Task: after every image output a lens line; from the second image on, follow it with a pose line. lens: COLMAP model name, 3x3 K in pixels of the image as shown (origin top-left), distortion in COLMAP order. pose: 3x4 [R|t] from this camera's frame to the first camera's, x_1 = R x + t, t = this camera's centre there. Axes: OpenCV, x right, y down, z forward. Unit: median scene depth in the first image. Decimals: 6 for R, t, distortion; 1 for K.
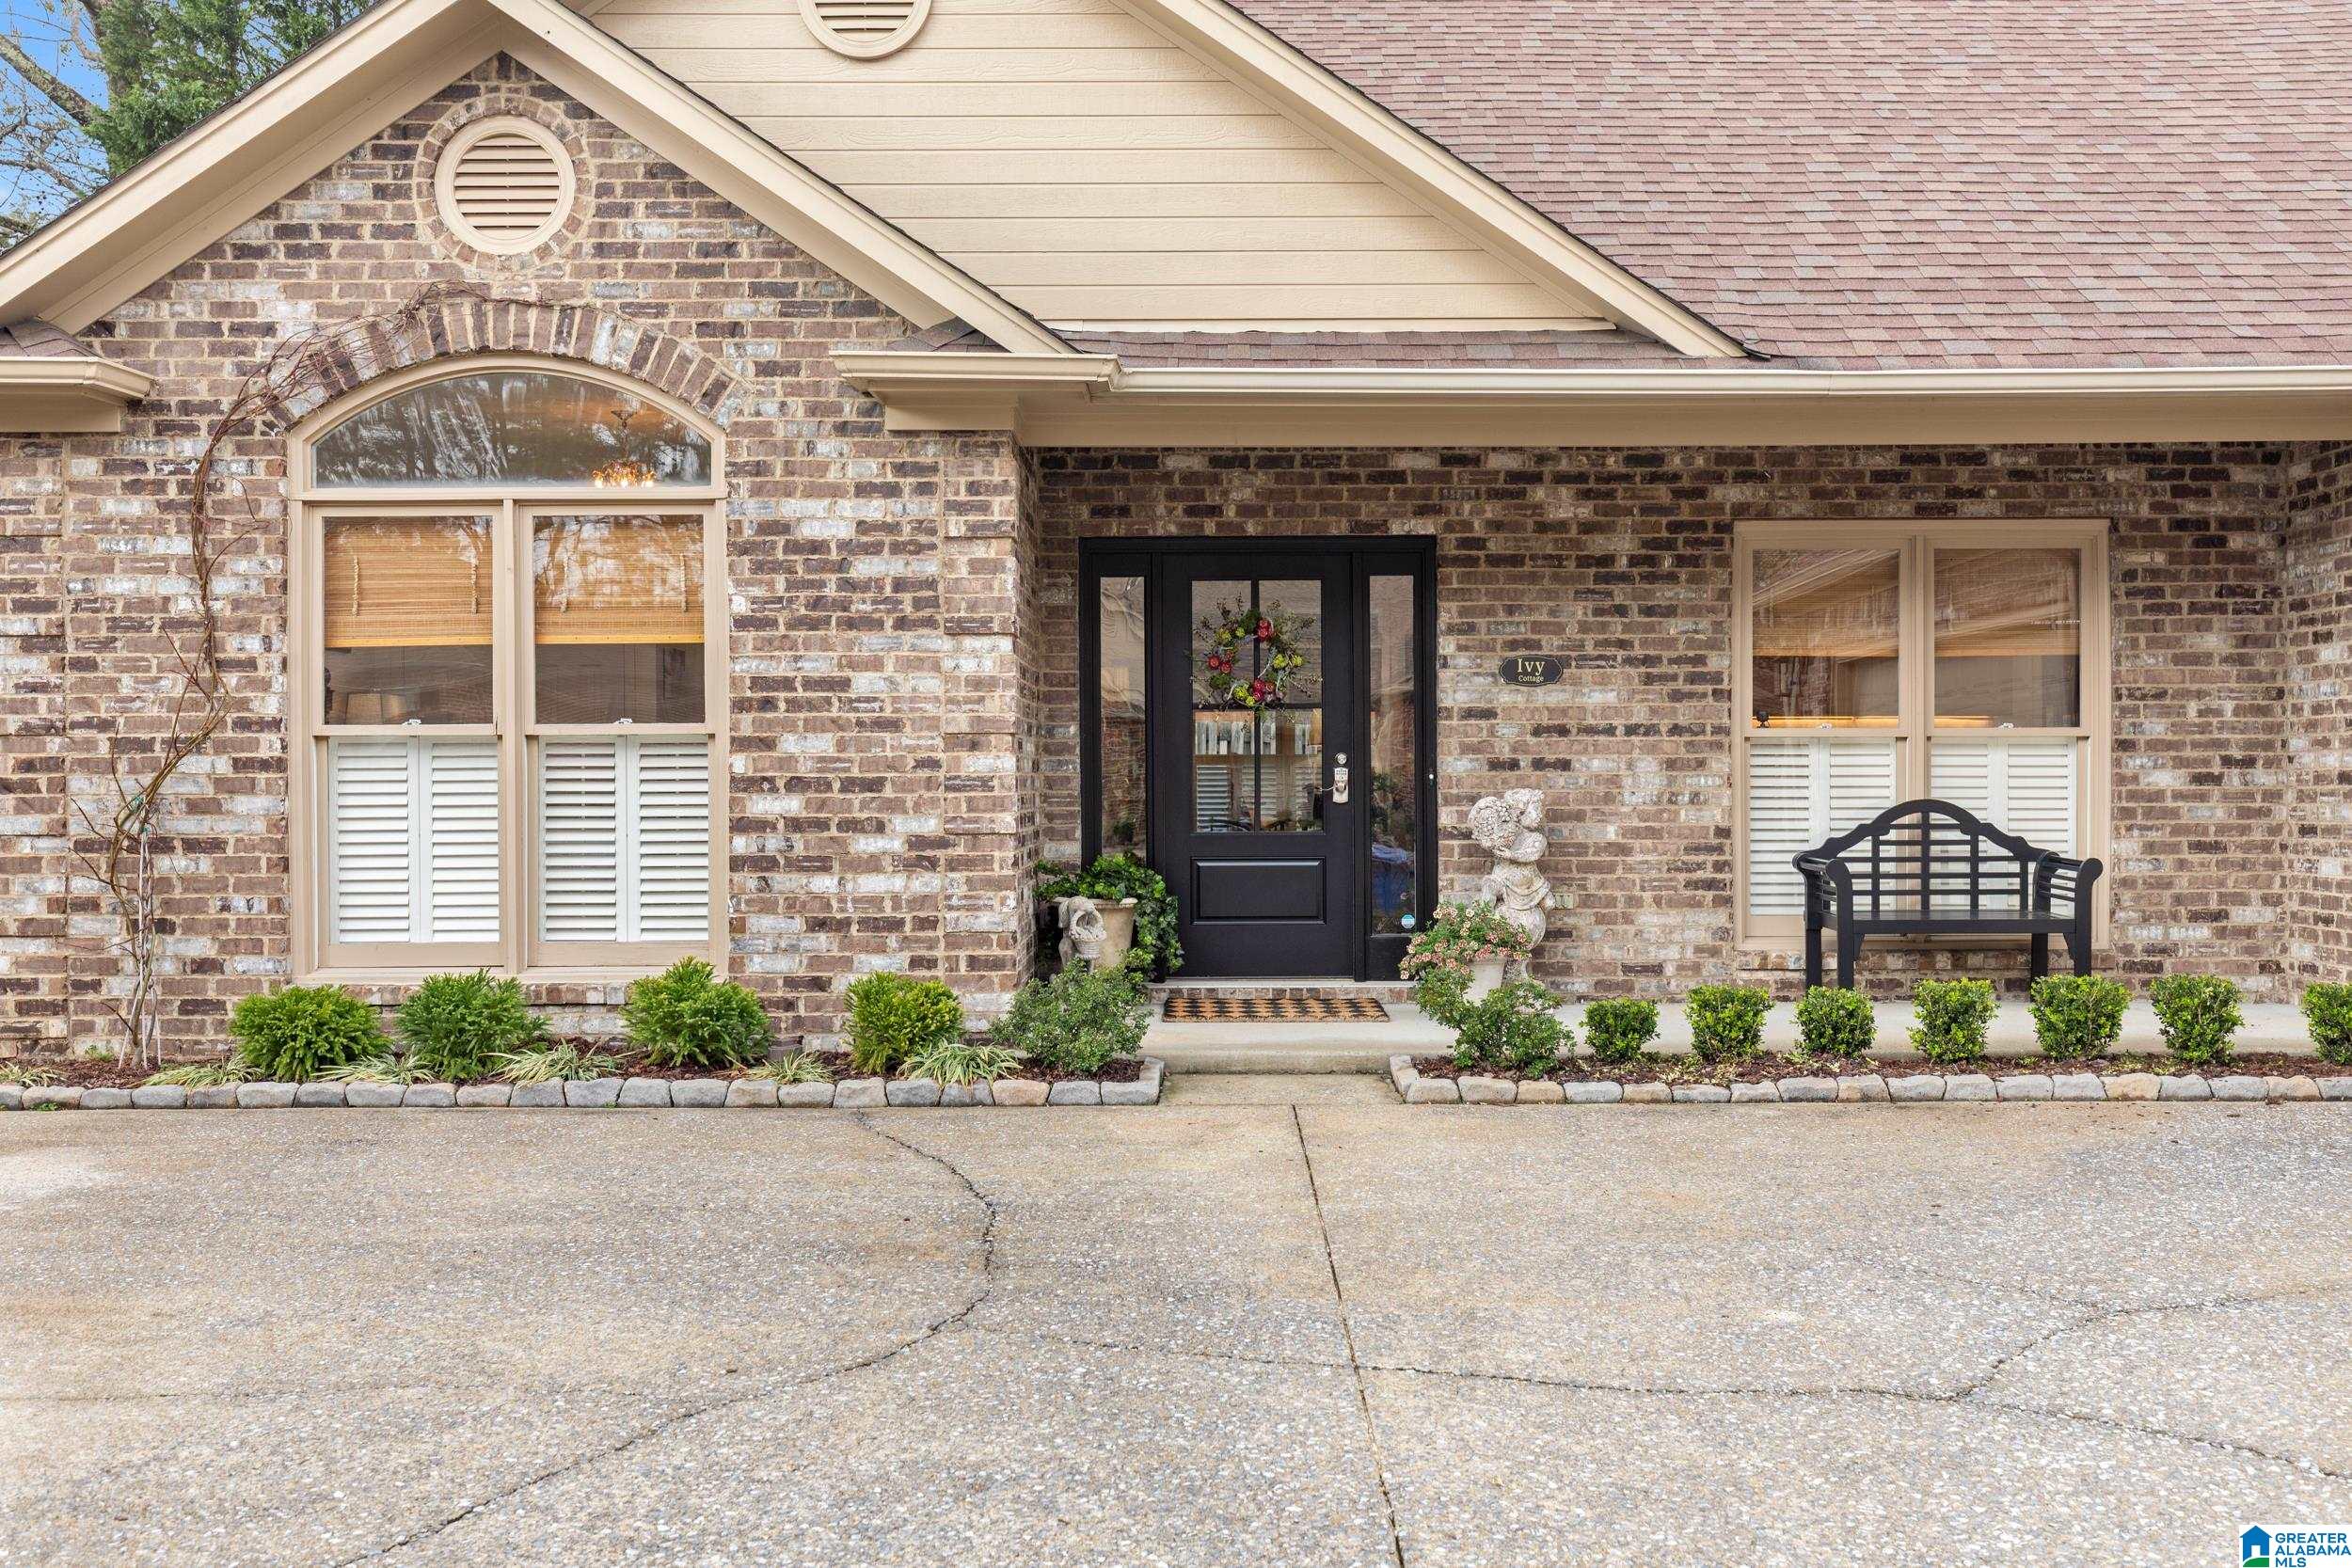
lens RADIAL K [[2233.8, 0, 1185.1], [0, 2233.8, 783.7], [0, 0, 1]] dist [0.007716, 0.000000]
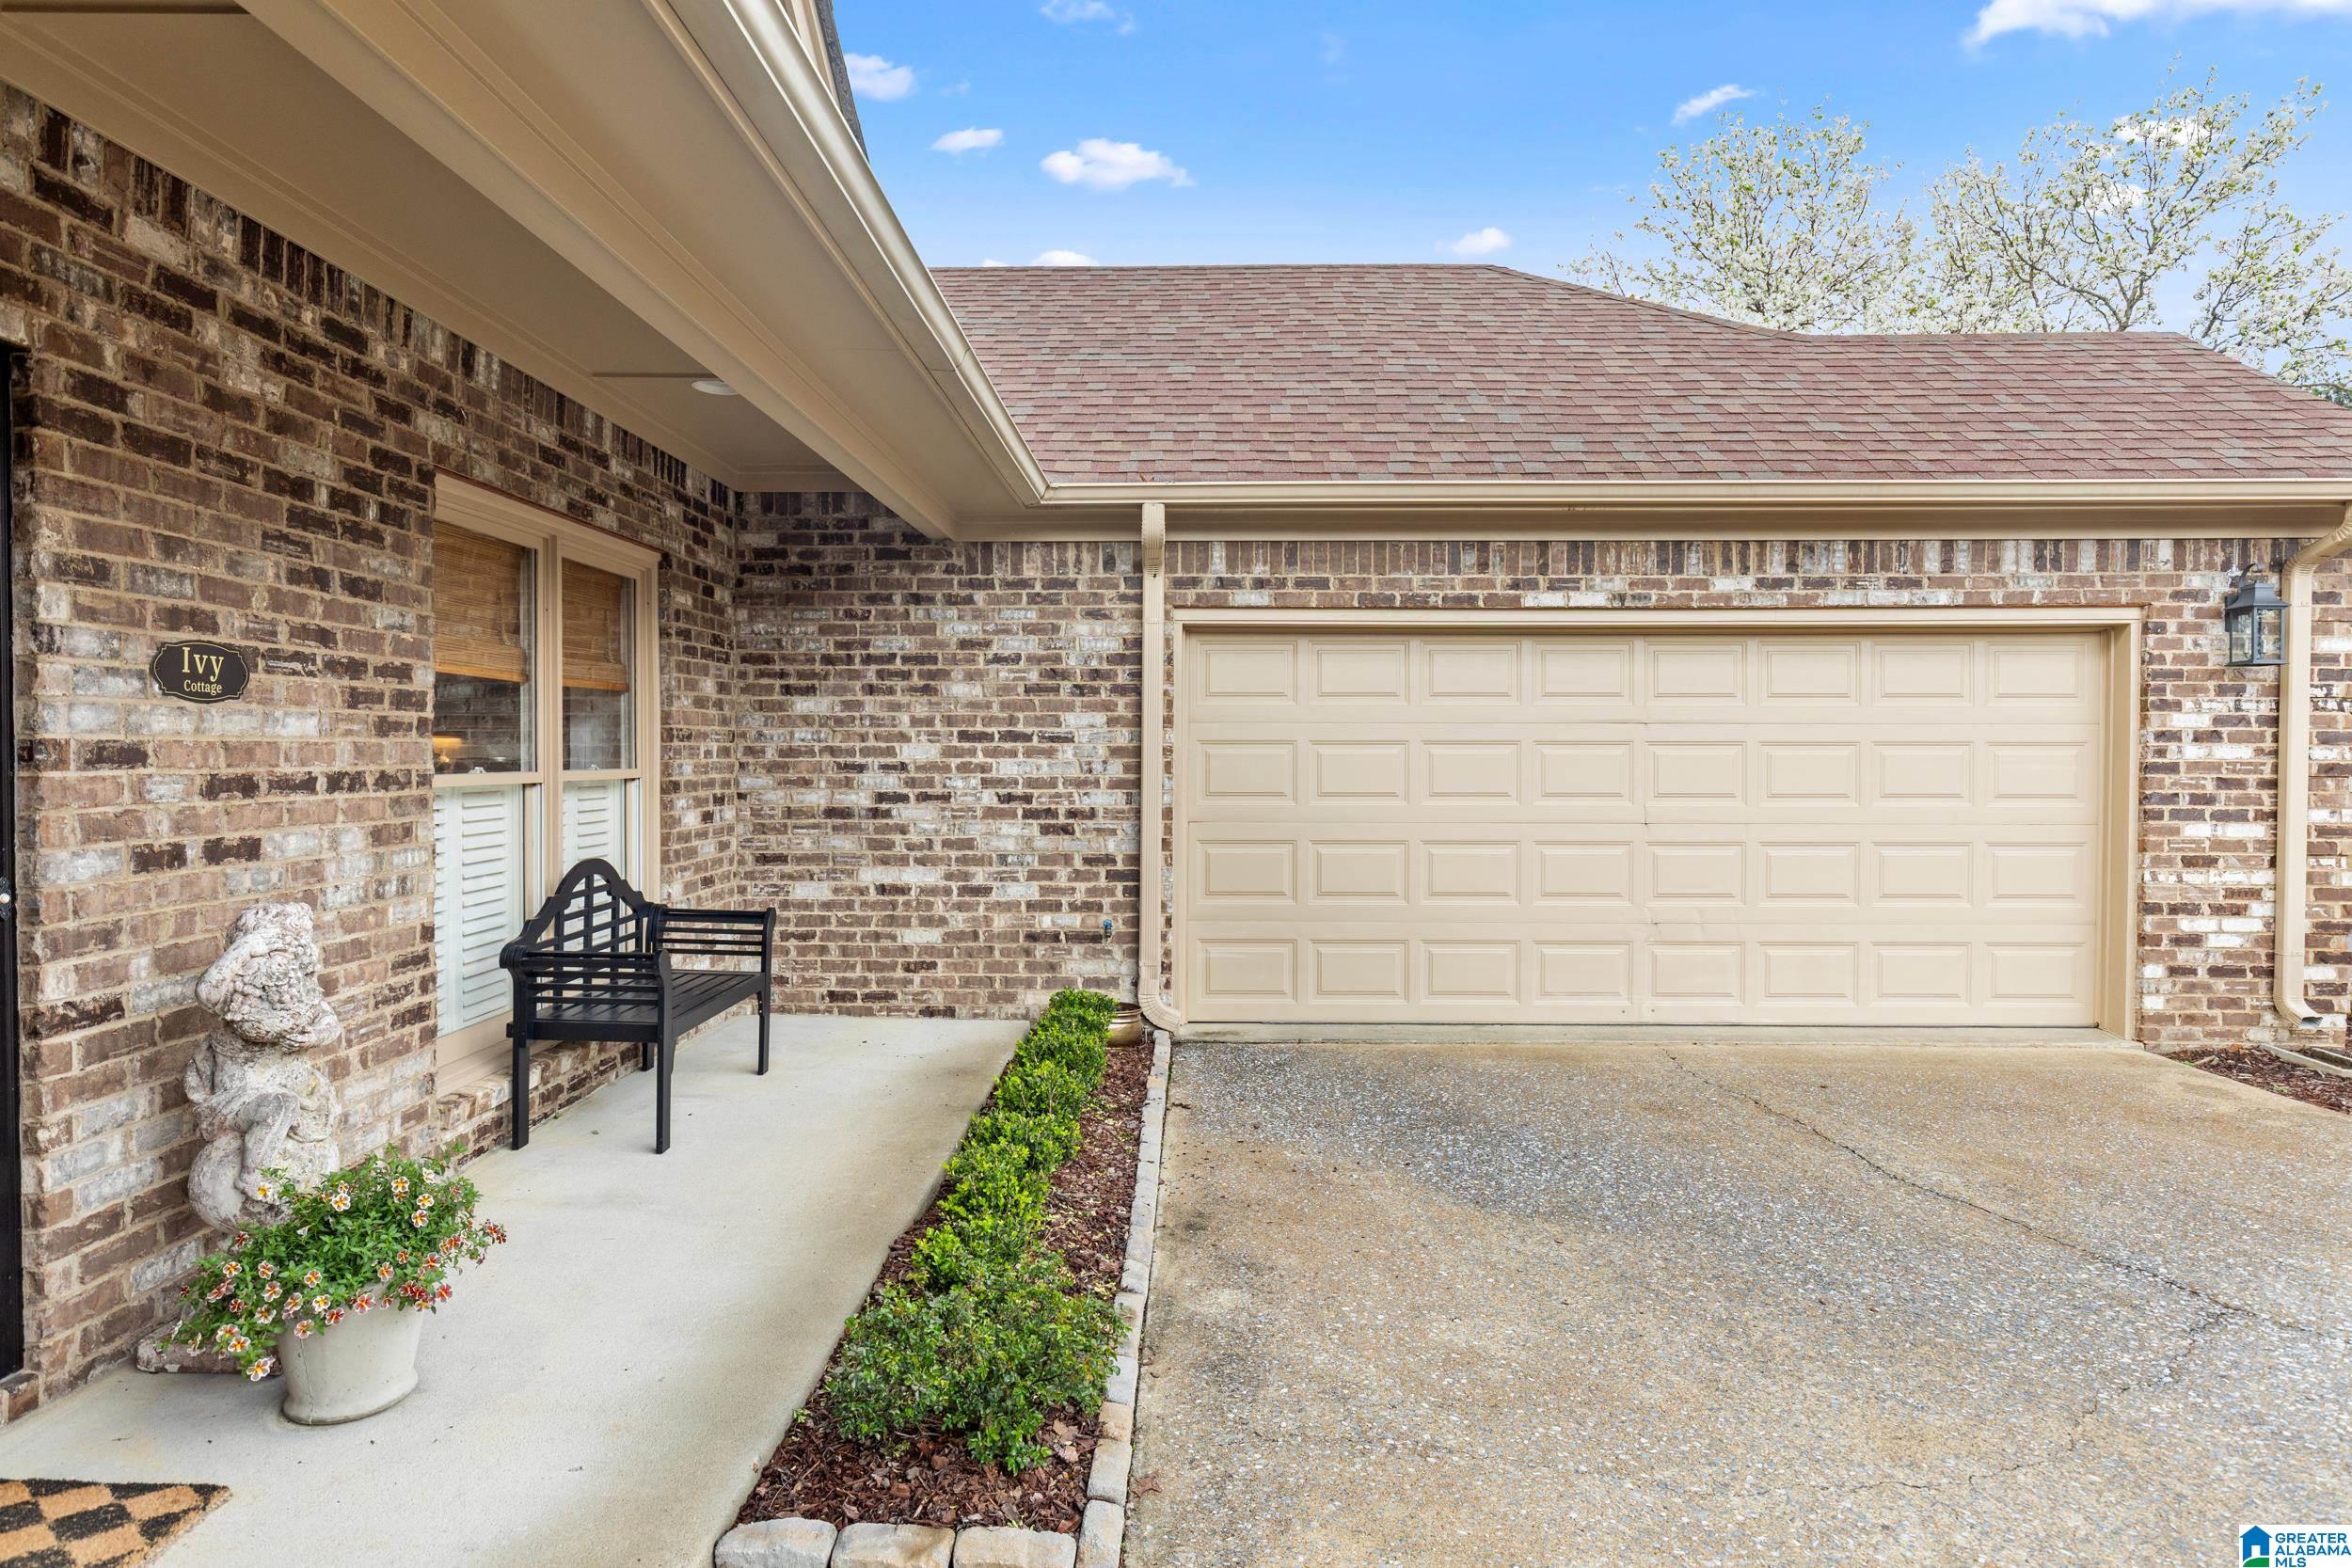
lens RADIAL K [[1272.5, 0, 1183.8], [0, 1272.5, 766.1], [0, 0, 1]] dist [0.002626, 0.001409]
pose [[0.005452, -0.009494, 0.999940, -0.158066], [-0.004506, 0.999945, 0.009518, -0.037153], [-0.999975, -0.004558, 0.005409, 0.879428]]
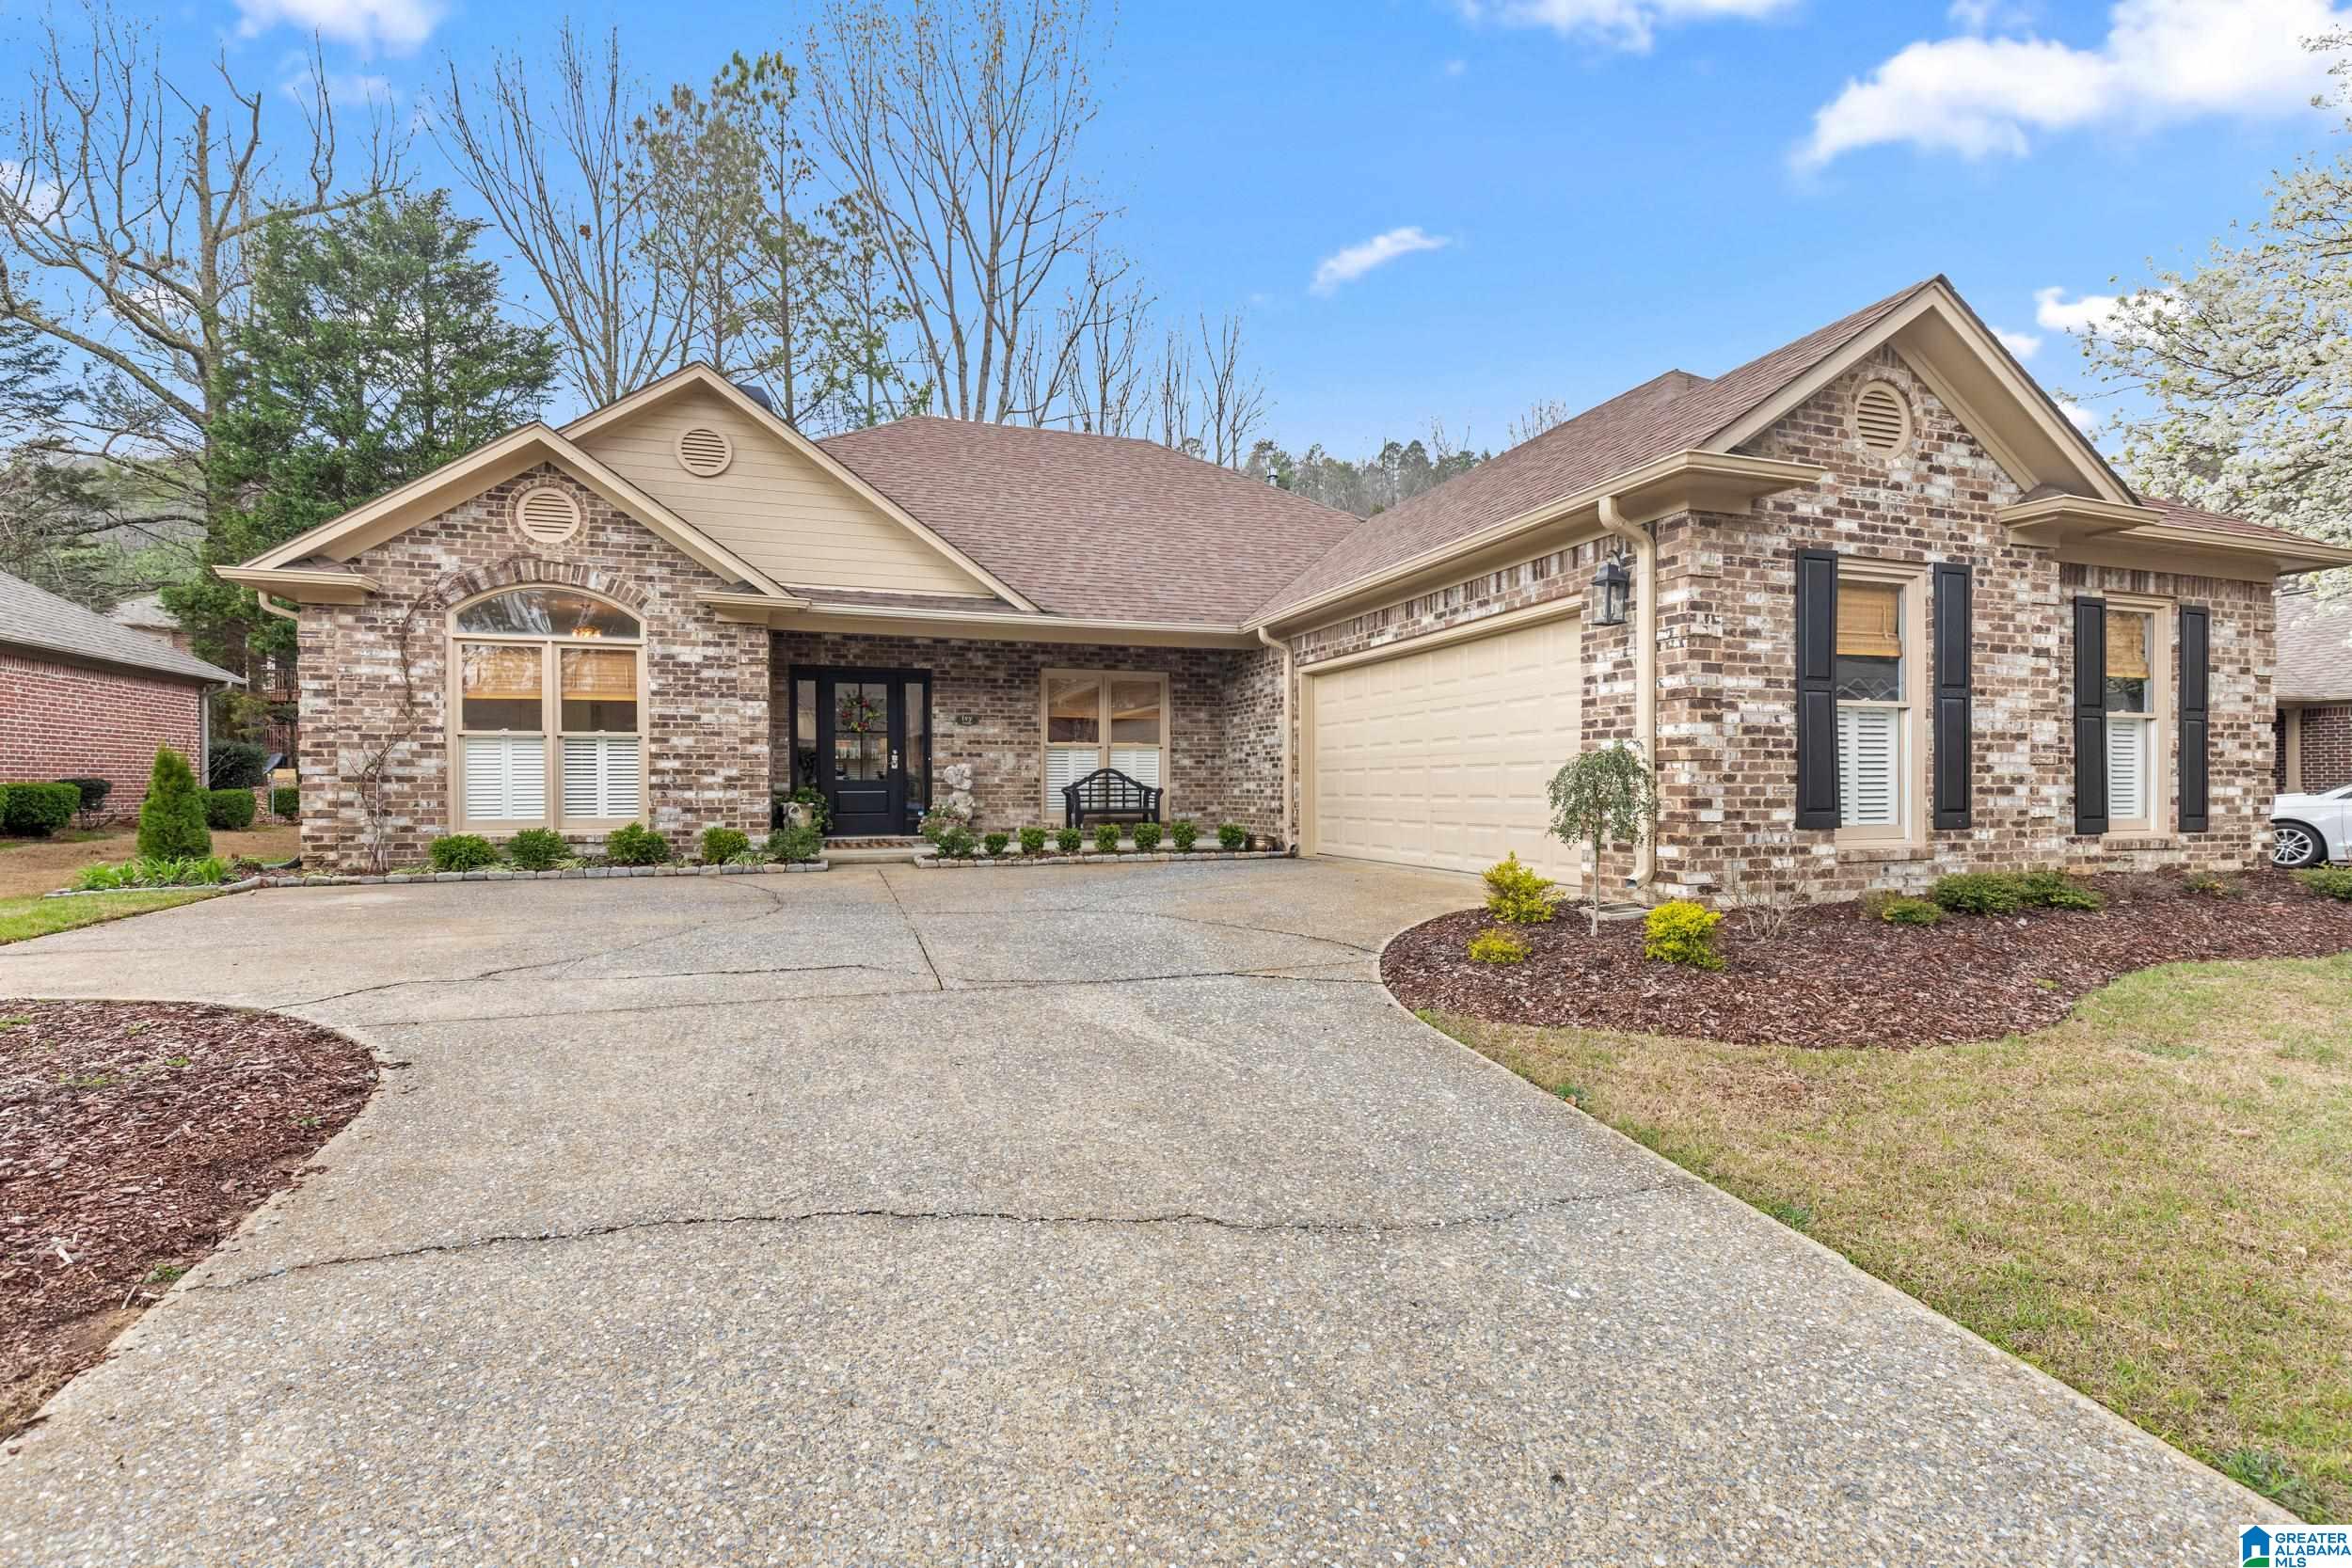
lens RADIAL K [[1066.2, 0, 1183.9], [0, 1066.2, 792.9], [0, 0, 1]] dist [0.004663, -0.000467]
pose [[0.943411, -0.001097, 0.331624, -0.030164], [-0.000421, 0.999990, 0.004506, 0.035979], [-0.331626, -0.004391, 0.943401, -0.353021]]
